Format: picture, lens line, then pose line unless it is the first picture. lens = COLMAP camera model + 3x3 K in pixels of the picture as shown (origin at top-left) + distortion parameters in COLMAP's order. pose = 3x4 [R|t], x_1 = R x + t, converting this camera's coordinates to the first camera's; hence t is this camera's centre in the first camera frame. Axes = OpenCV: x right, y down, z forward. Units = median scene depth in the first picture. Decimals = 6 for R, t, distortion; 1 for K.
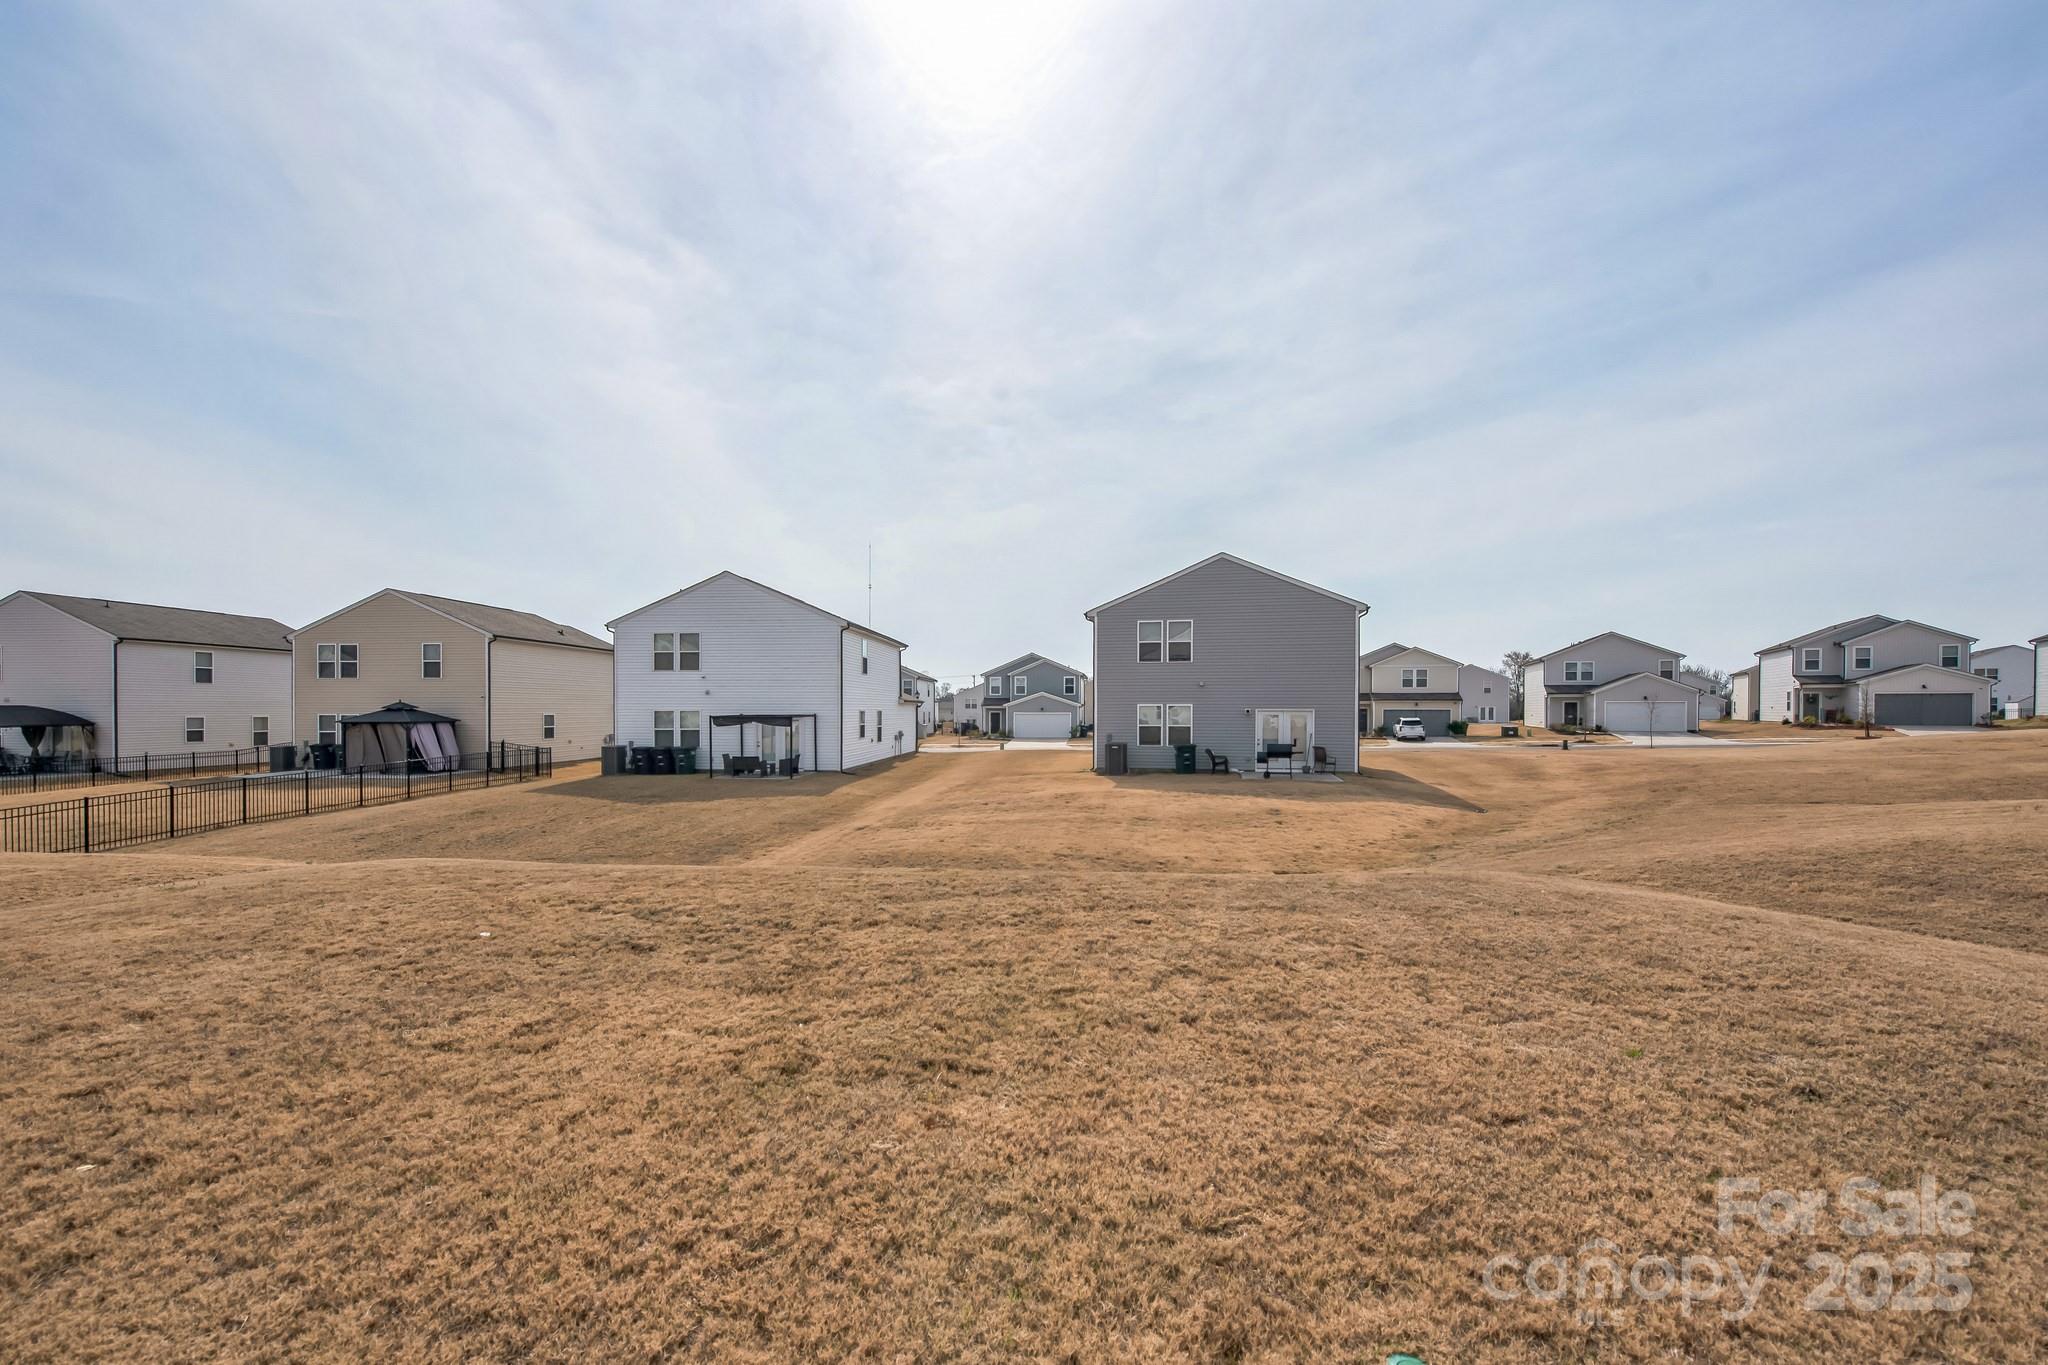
lens RADIAL K [[842.9, 0, 1011.8], [0, 842.9, 710.6], [0, 0, 1]] dist [-0.017625, -0.000825]
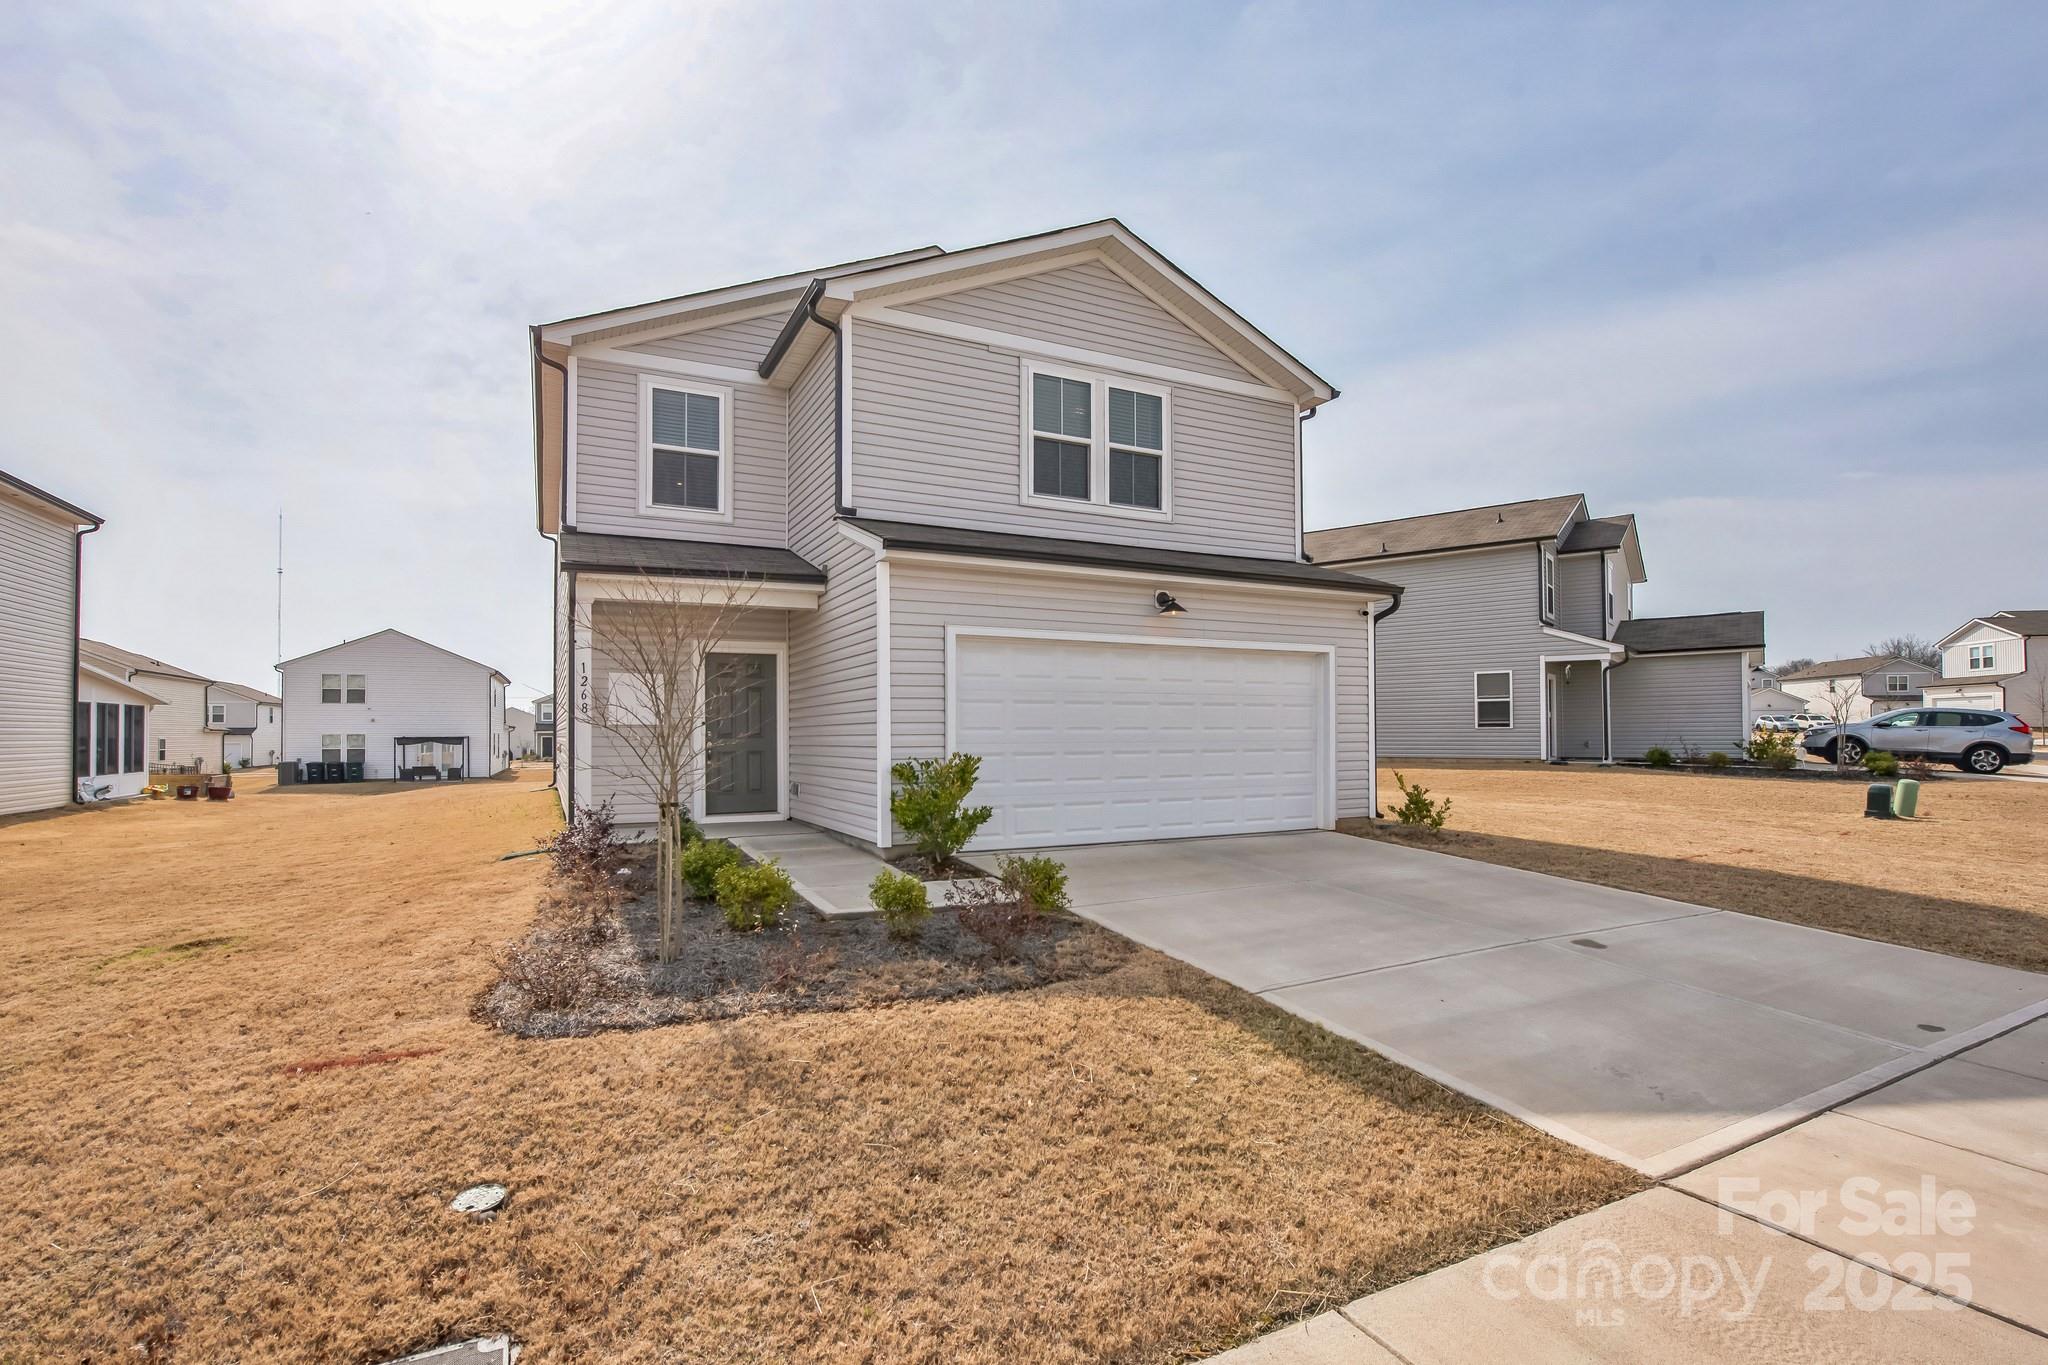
lens RADIAL K [[911.2, 0, 992.4], [0, 911.2, 720.4], [0, 0, 1]] dist [-0.014058, -0.000347]
pose [[0.880362, 0.010390, 0.474188, -0.170821], [-0.001629, 0.999820, -0.018884, 0.003800], [-0.474299, 0.015853, 0.880221, -0.663839]]
